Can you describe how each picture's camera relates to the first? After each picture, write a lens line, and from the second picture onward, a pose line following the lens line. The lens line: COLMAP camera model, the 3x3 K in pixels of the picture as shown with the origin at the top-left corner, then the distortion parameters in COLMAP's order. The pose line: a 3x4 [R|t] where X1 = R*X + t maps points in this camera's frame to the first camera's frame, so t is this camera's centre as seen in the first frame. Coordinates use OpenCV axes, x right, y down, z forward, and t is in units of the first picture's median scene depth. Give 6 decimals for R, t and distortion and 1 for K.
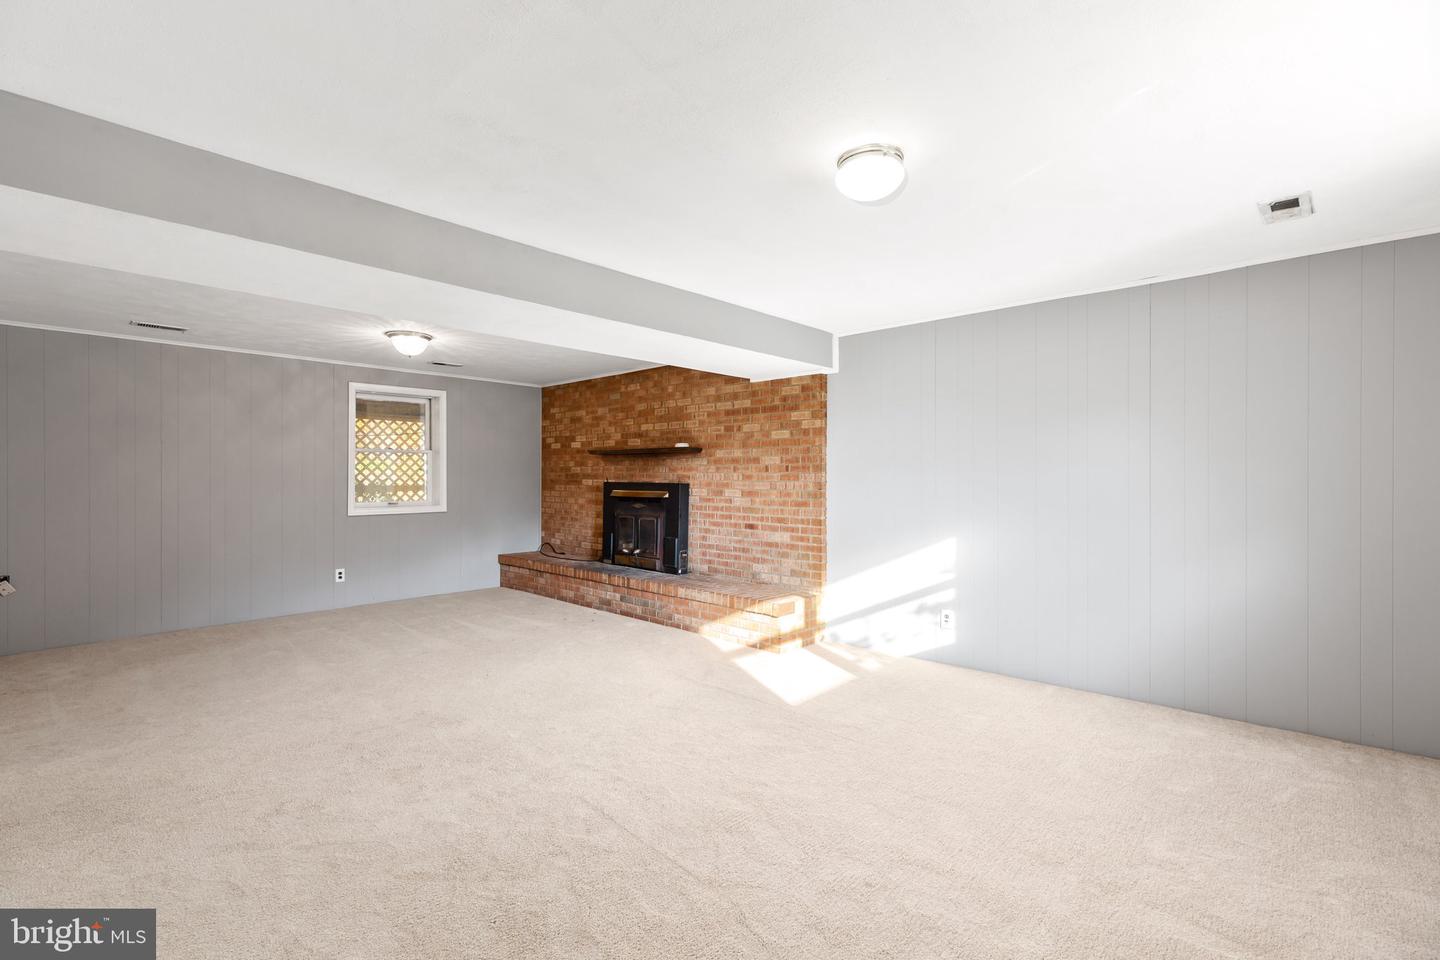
lens RADIAL K [[638.9, 0, 716.4], [0, 638.9, 478.6], [0, 0, 1]] dist [0.002563, -0.000564]
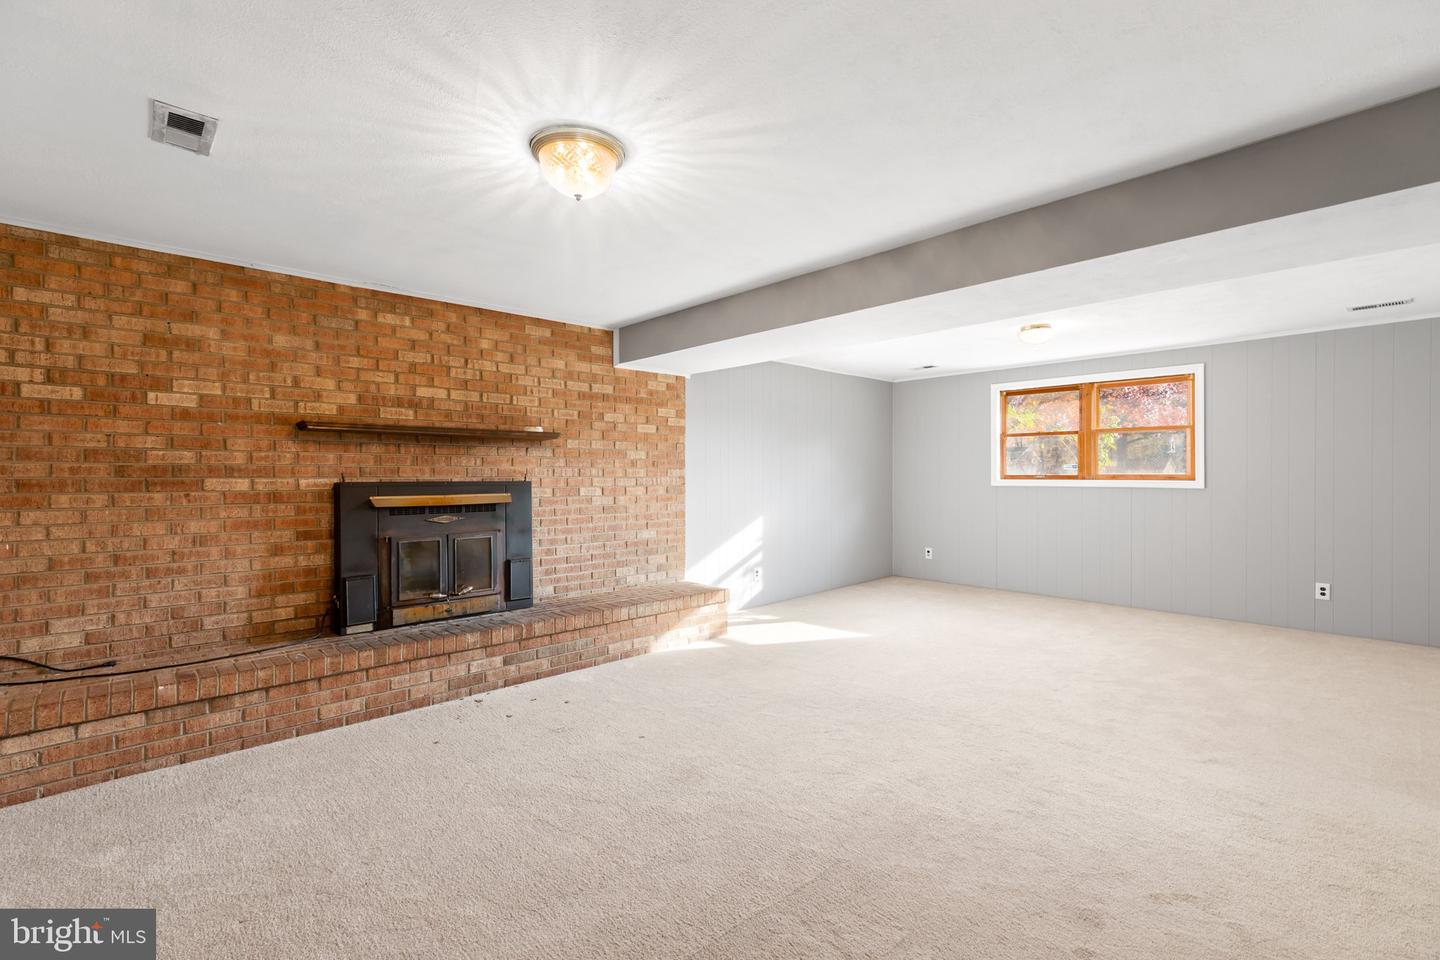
lens RADIAL K [[638.9, 0, 719.2], [0, 638.9, 475.4], [0, 0, 1]] dist [0.002563, -0.000564]
pose [[0.065985, -0.003128, 0.997816, -0.708883], [0.006219, 0.999977, 0.002723, -0.000065], [-0.997801, 0.006025, 0.066003, 0.677504]]
